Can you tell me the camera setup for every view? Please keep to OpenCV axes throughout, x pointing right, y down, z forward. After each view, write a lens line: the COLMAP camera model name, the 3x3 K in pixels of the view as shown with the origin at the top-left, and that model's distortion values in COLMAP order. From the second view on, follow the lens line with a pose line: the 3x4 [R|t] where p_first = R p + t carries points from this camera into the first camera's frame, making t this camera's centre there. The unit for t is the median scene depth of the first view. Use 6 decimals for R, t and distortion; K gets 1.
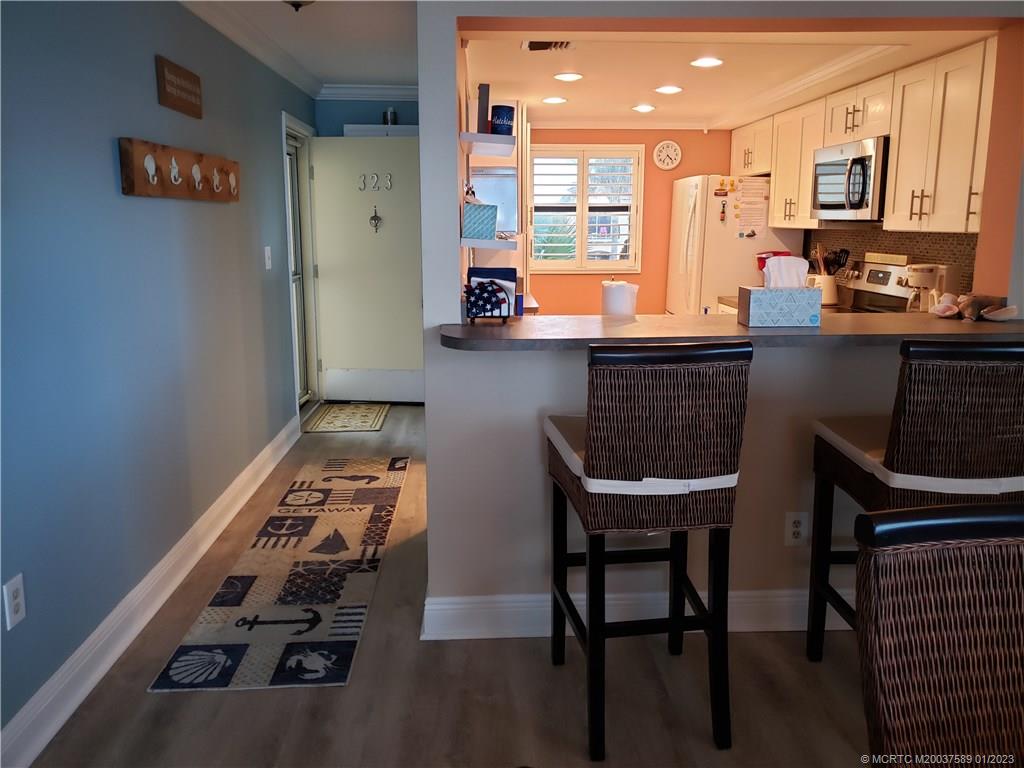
lens RADIAL K [[809.8, 0, 512.0], [0, 809.8, 384.0], [0, 0, 1]] dist [0.002022, 0.000344]
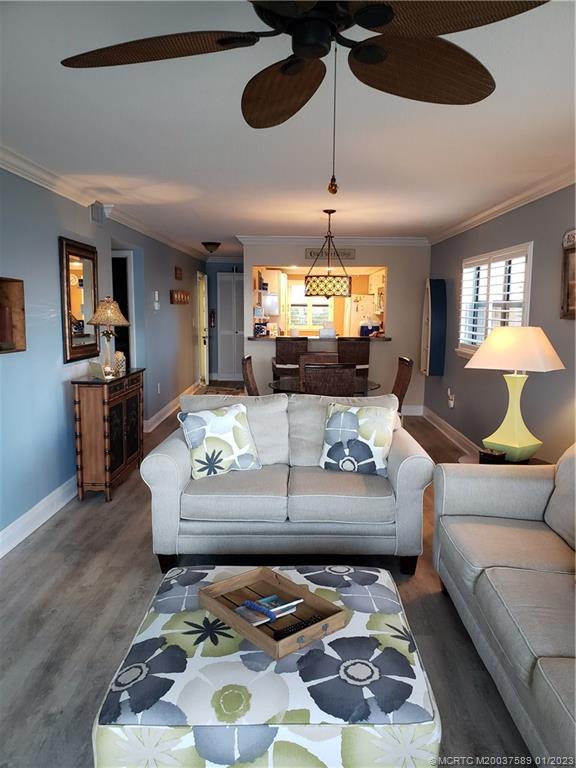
lens RADIAL K [[607.4, 0, 288.0], [0, 607.4, 384.0], [0, 0, 1]] dist [0.002022, 0.000344]
pose [[0.998947, 0.018415, -0.042020, 0.232914], [-0.021328, 0.997322, -0.069958, 0.354022], [0.040620, 0.070781, 0.996665, -1.916349]]
